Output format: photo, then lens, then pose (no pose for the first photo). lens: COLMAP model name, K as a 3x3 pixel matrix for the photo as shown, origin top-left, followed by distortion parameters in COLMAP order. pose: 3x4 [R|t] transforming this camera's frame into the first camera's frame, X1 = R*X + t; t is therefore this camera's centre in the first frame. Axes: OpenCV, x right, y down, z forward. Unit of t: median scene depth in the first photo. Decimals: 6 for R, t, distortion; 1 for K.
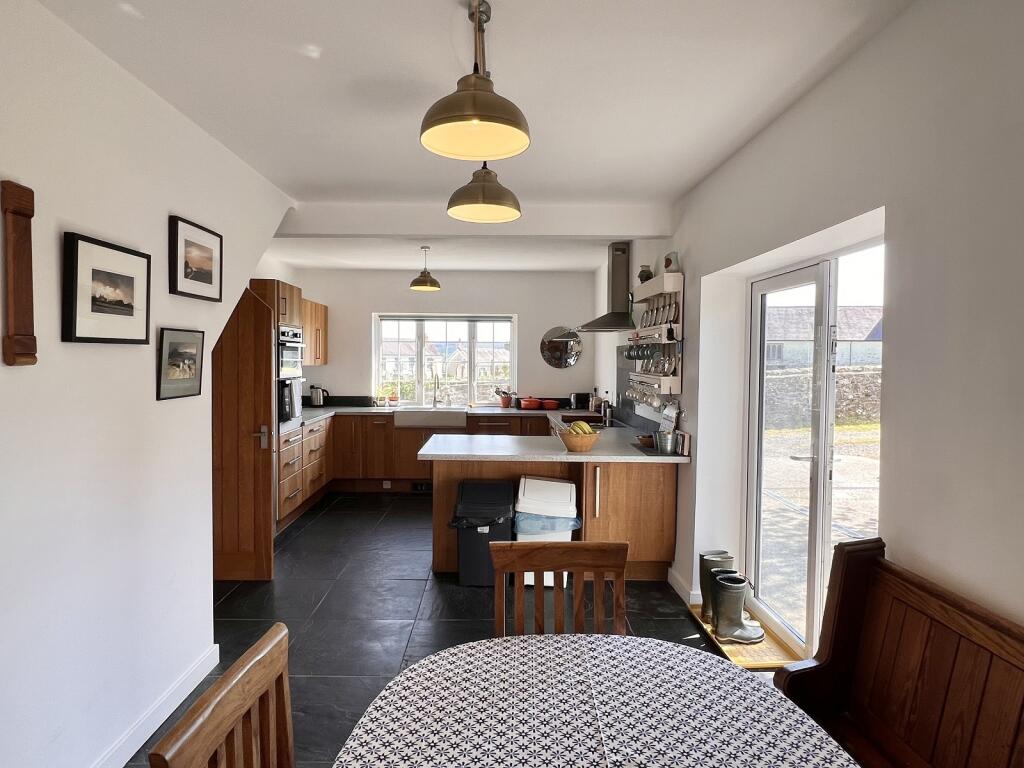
lens RADIAL K [[605.6, 0, 511.8], [0, 605.6, 381.6], [0, 0, 1]] dist [-0.007654, -0.001868]
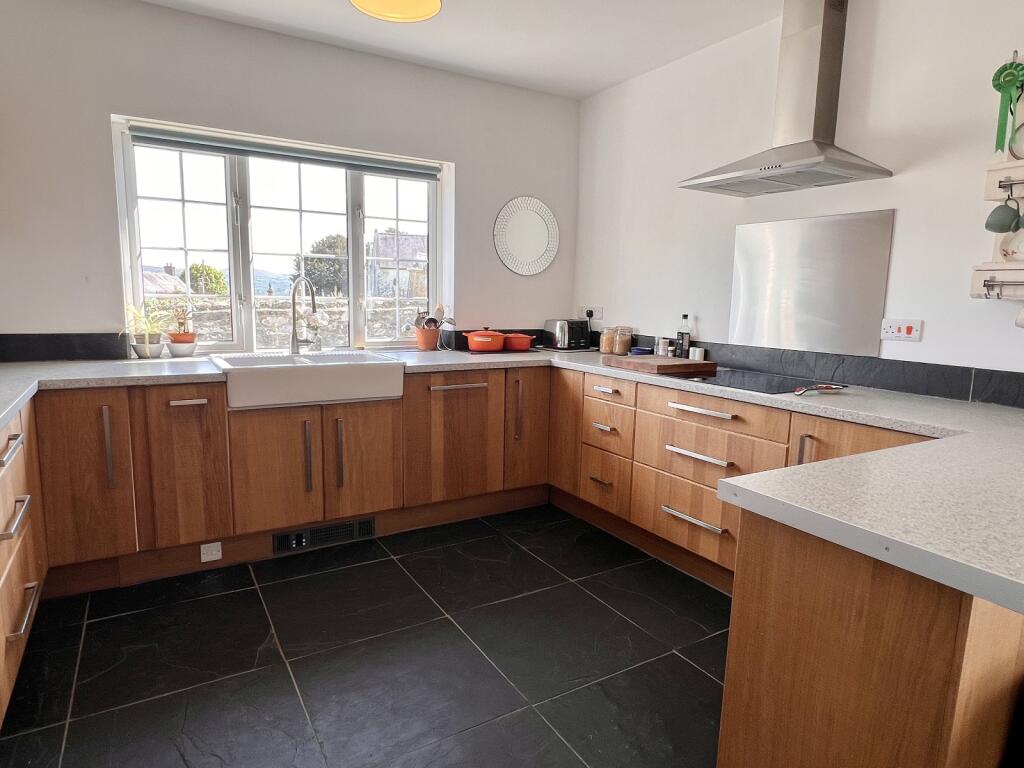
lens RADIAL K [[605.6, 0, 510.2], [0, 605.6, 387.1], [0, 0, 1]] dist [-0.007654, -0.001868]
pose [[0.870943, -0.066686, 0.486838, -0.208924], [0.001727, 0.991158, 0.132675, 0.007131], [-0.491381, -0.114712, 0.863358, 0.532593]]
